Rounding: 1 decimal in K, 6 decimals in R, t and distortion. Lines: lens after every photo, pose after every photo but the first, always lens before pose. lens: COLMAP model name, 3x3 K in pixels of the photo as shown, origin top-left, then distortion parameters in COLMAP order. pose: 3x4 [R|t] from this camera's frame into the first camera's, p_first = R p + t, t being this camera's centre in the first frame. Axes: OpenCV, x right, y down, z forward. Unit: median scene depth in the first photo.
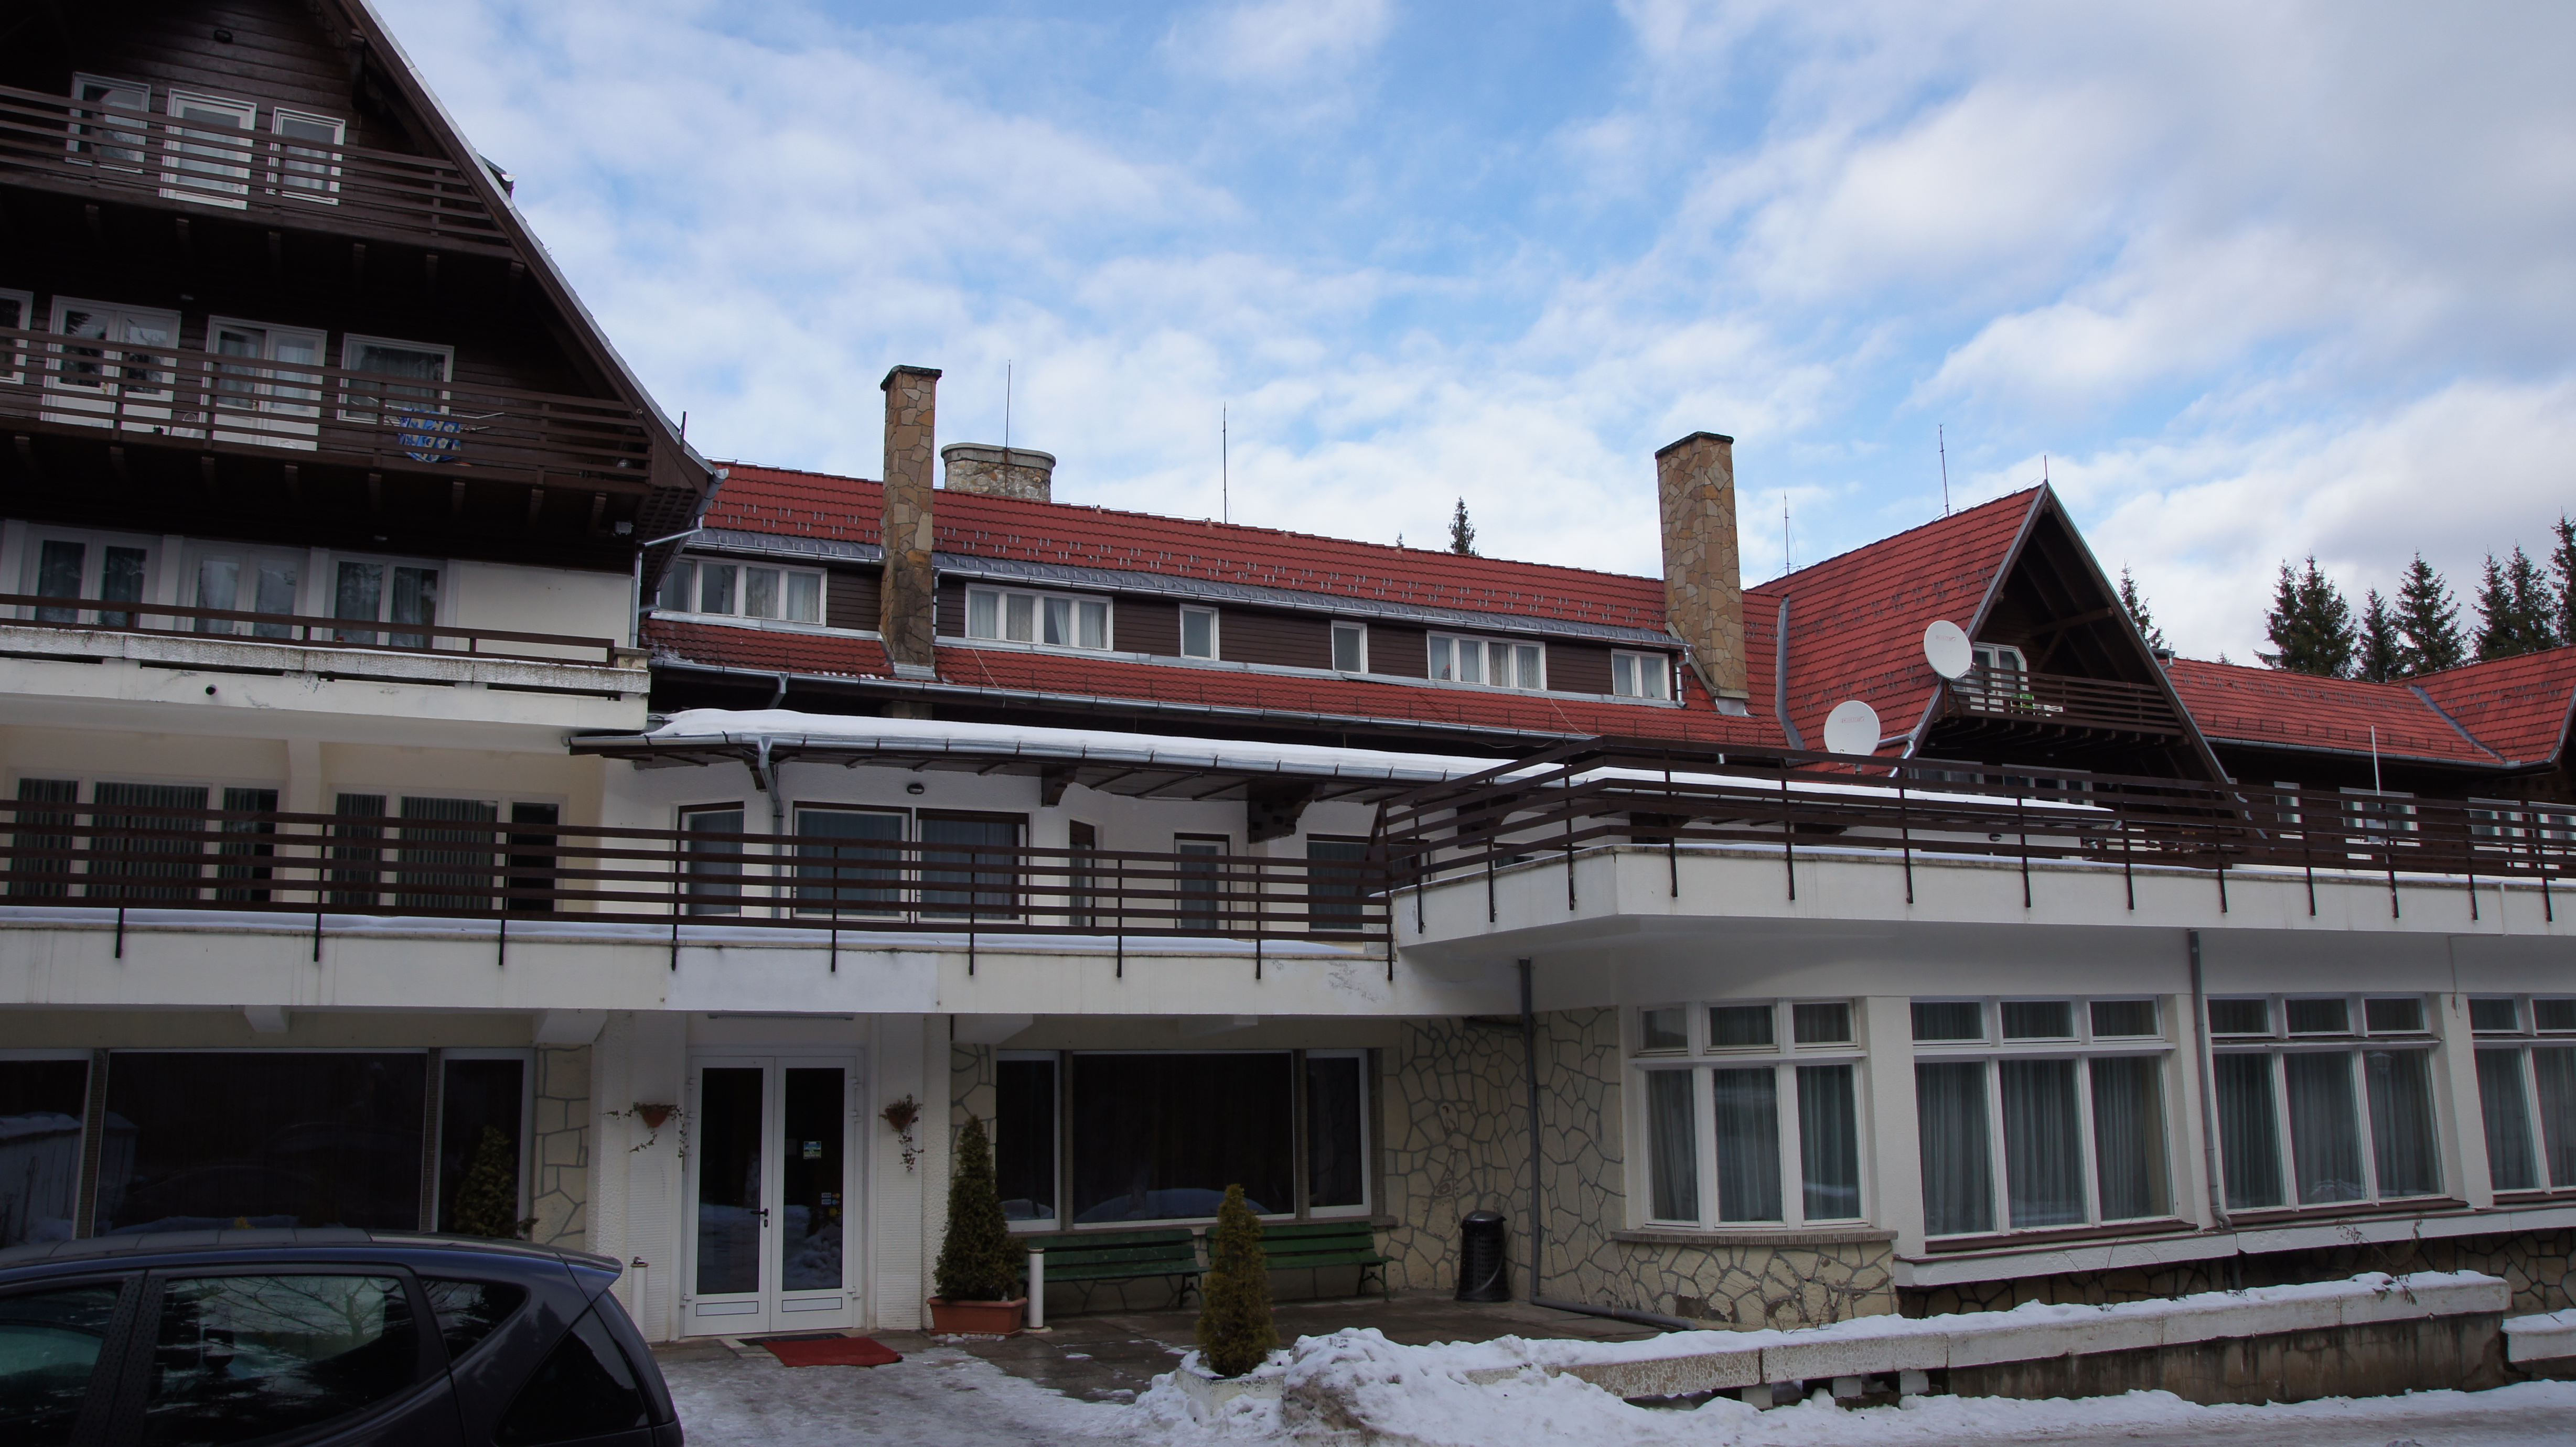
lens RADIAL K [[1904.3, 0, 1285.4], [0, 1904.3, 731.2], [0, 0, 1]] dist [-0.131420, 0.130090]
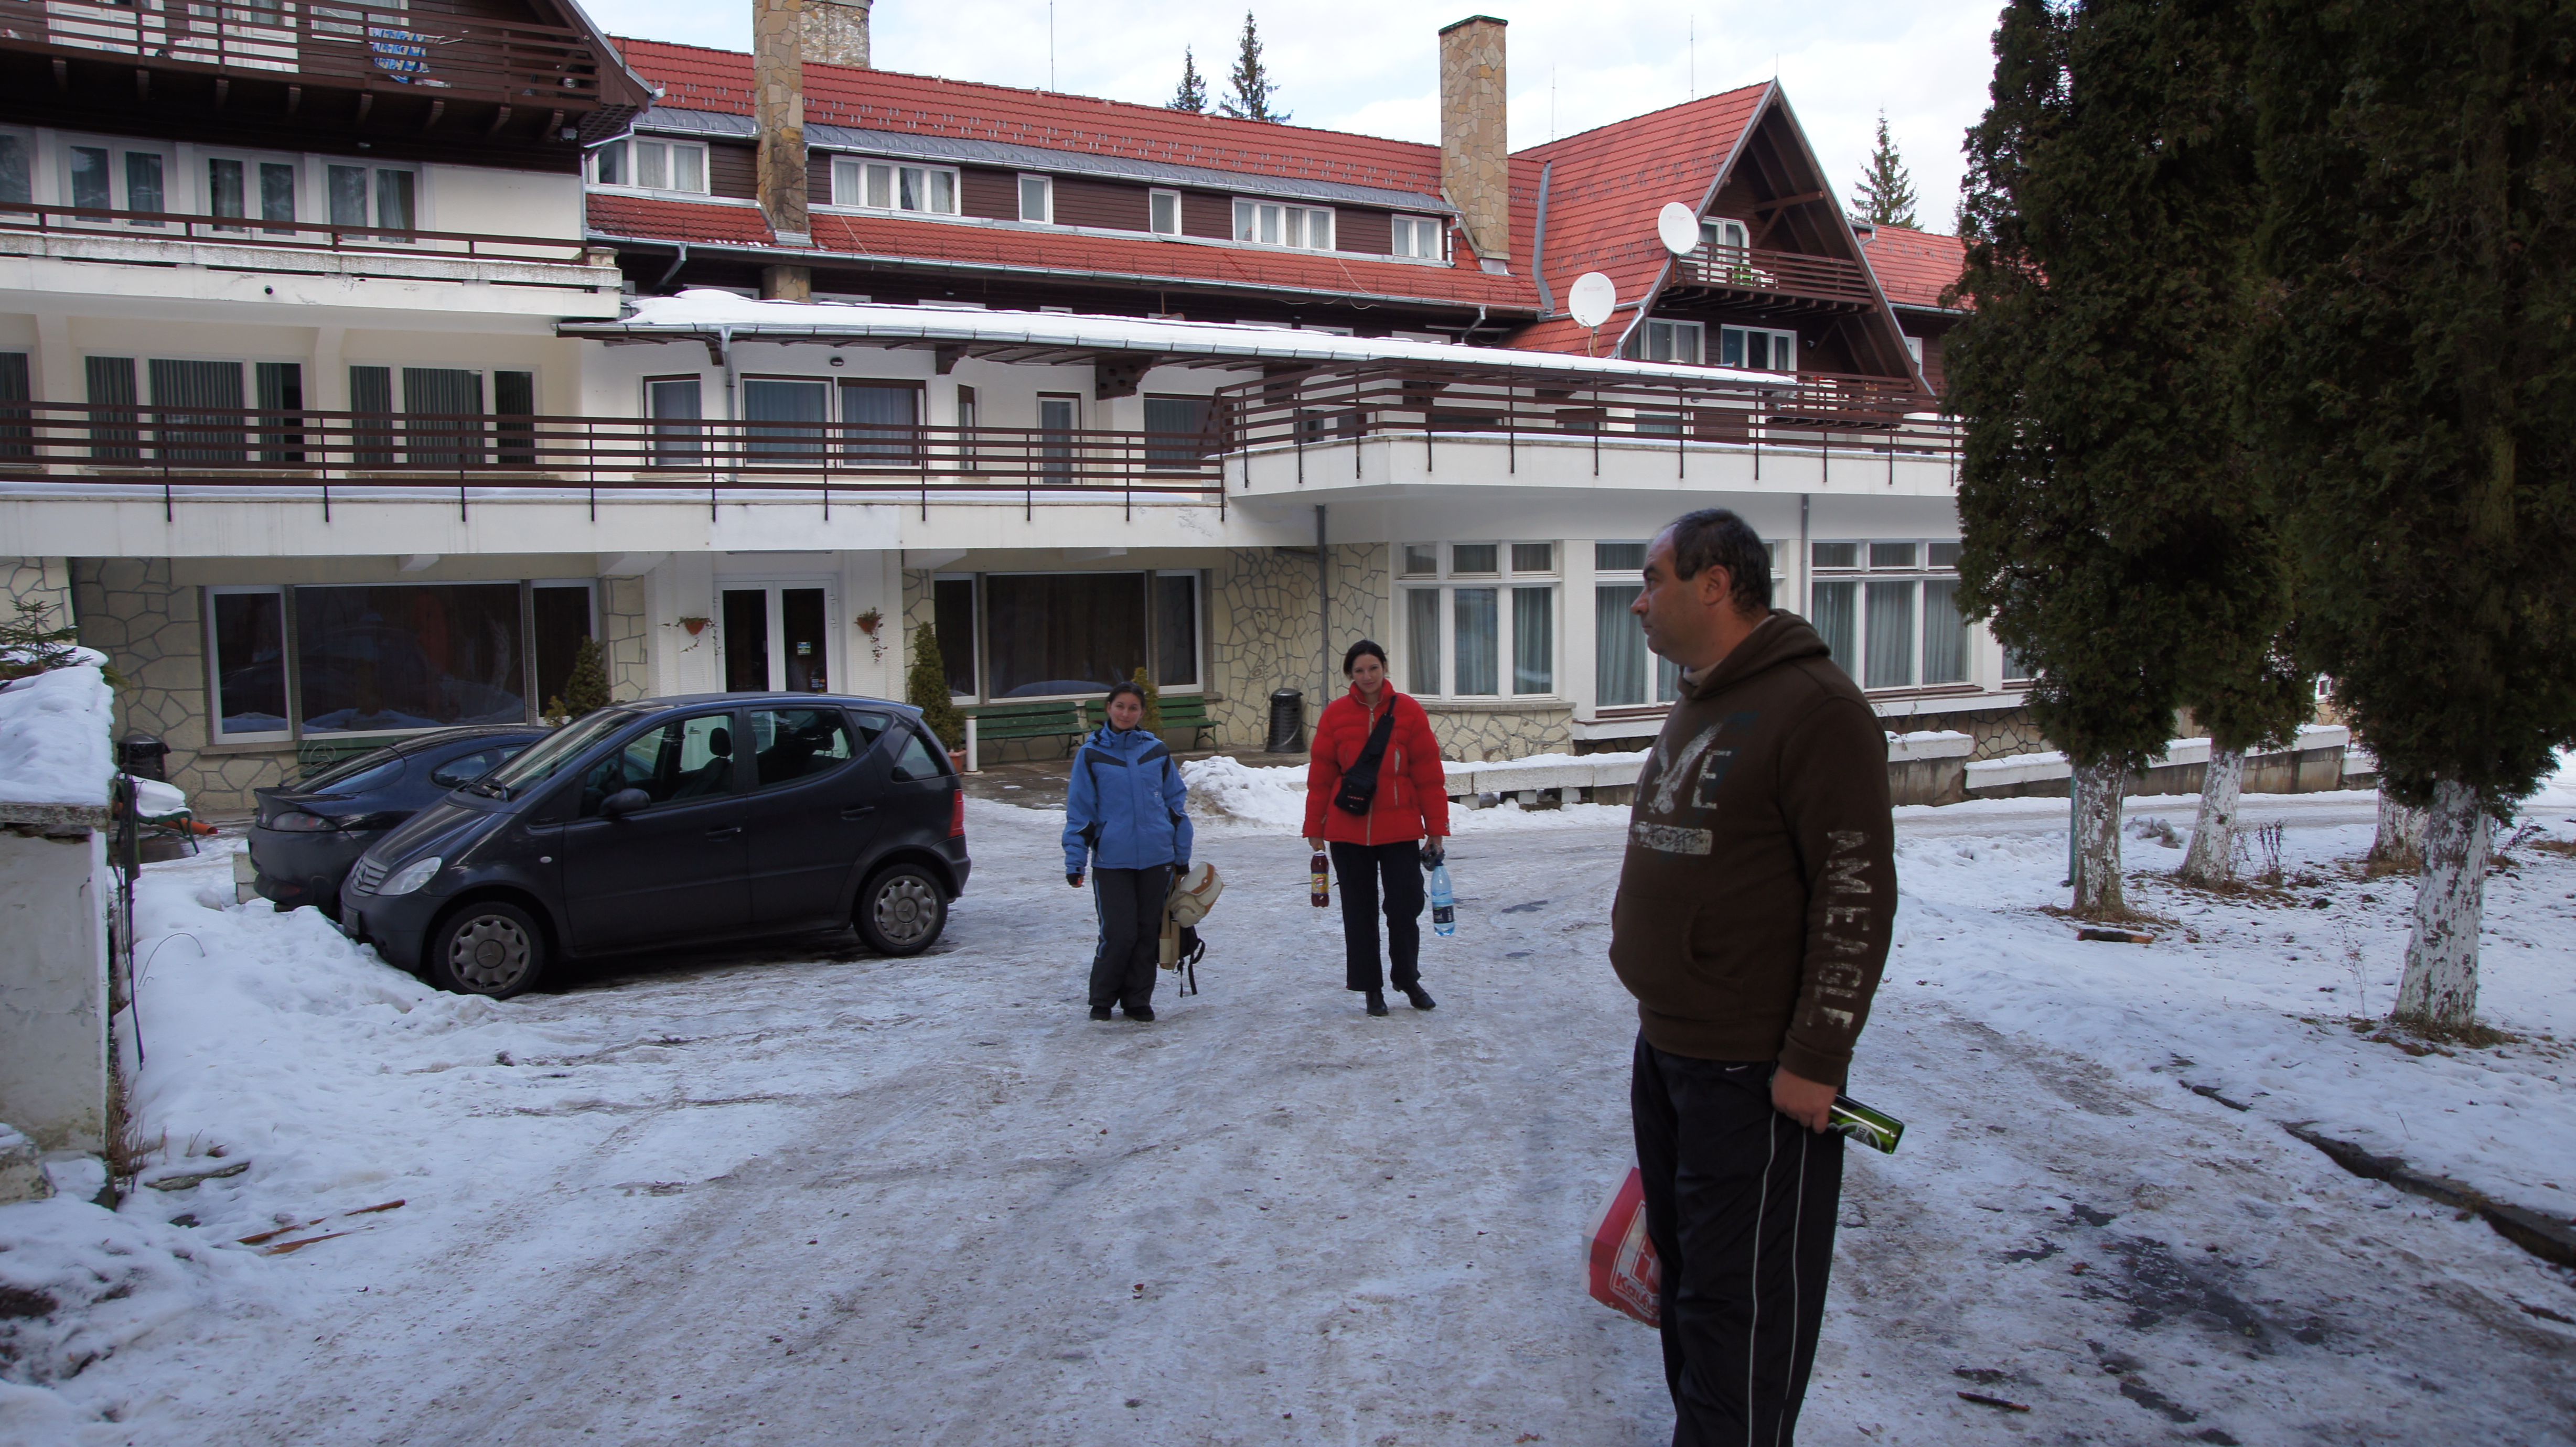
lens RADIAL K [[1904.3, 0, 1278.0], [0, 1904.3, 734.0], [0, 0, 1]] dist [-0.131420, 0.130090]
pose [[0.993324, -0.008051, 0.115074, -0.058840], [-0.022596, 0.964657, 0.262539, -0.074351], [-0.113121, -0.263386, 0.958035, -0.323676]]
